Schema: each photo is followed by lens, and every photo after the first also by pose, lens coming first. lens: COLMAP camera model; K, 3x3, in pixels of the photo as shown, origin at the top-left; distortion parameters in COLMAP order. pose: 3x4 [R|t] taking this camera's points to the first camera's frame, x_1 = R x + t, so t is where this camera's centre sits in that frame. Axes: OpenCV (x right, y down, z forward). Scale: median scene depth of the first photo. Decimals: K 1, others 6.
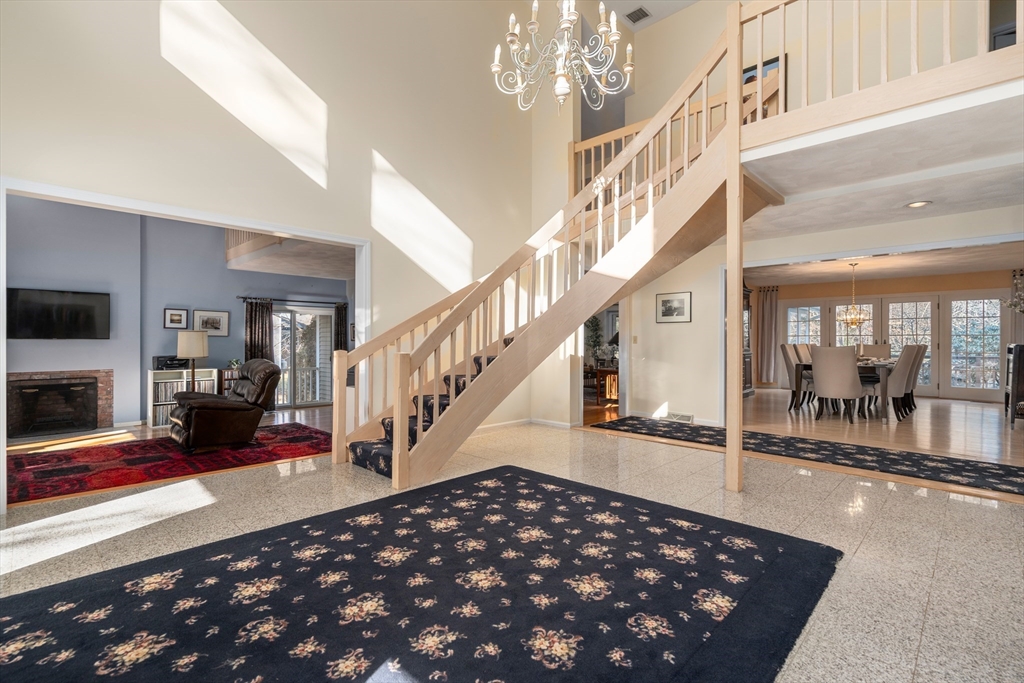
lens RADIAL K [[468.7, 0, 510.0], [0, 468.7, 340.0], [0, 0, 1]] dist [-0.005580, 0.000824]
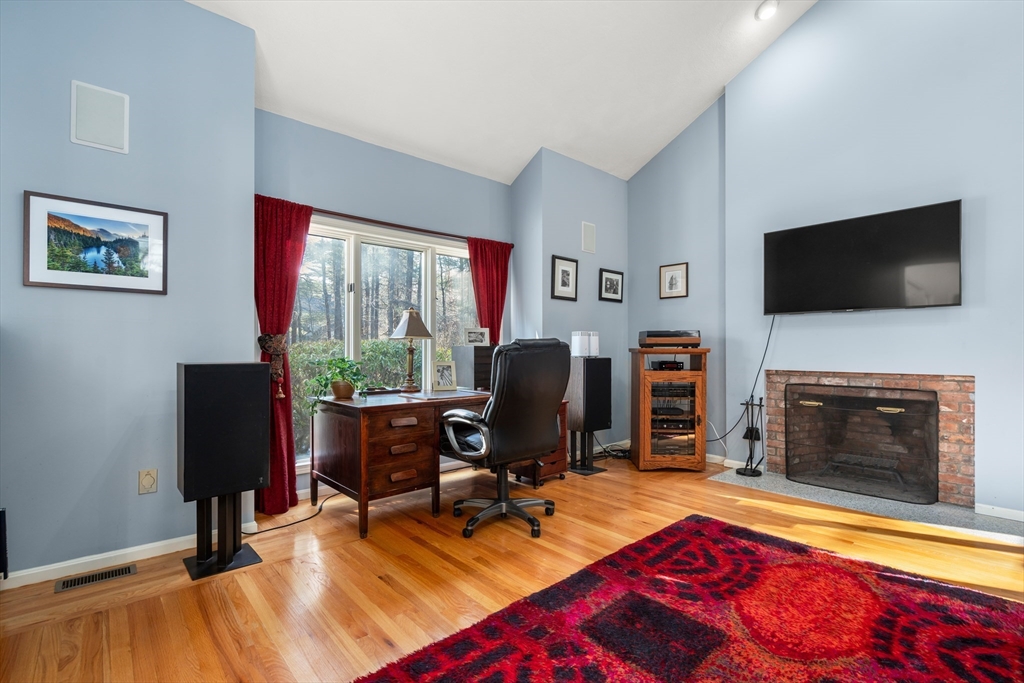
lens RADIAL K [[468.7, 0, 511.5], [0, 468.7, 343.8], [0, 0, 1]] dist [-0.005580, 0.000824]
pose [[-0.068220, -0.017420, -0.997518, -1.129868], [-0.004167, 0.999844, -0.017176, 0.121883], [0.997662, 0.002985, -0.068282, 1.744810]]
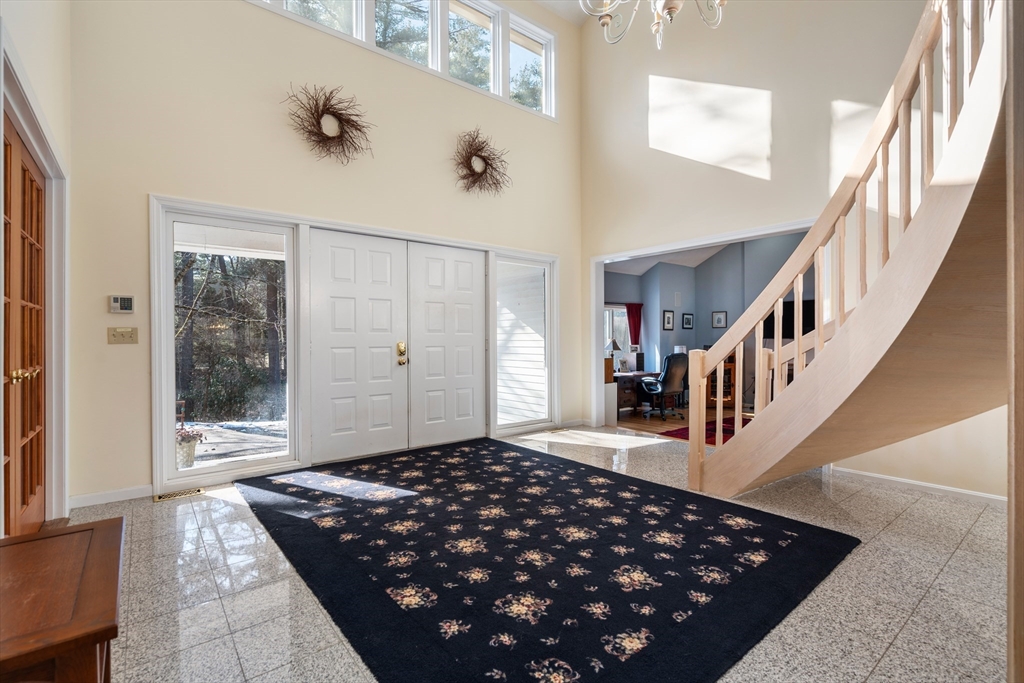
lens RADIAL K [[468.7, 0, 510.4], [0, 468.7, 339.3], [0, 0, 1]] dist [-0.005580, 0.000824]
pose [[-0.117289, -0.005195, -0.993084, 1.048100], [0.004279, 0.999974, -0.005737, 0.012097], [0.993089, -0.004922, -0.117264, 0.986041]]
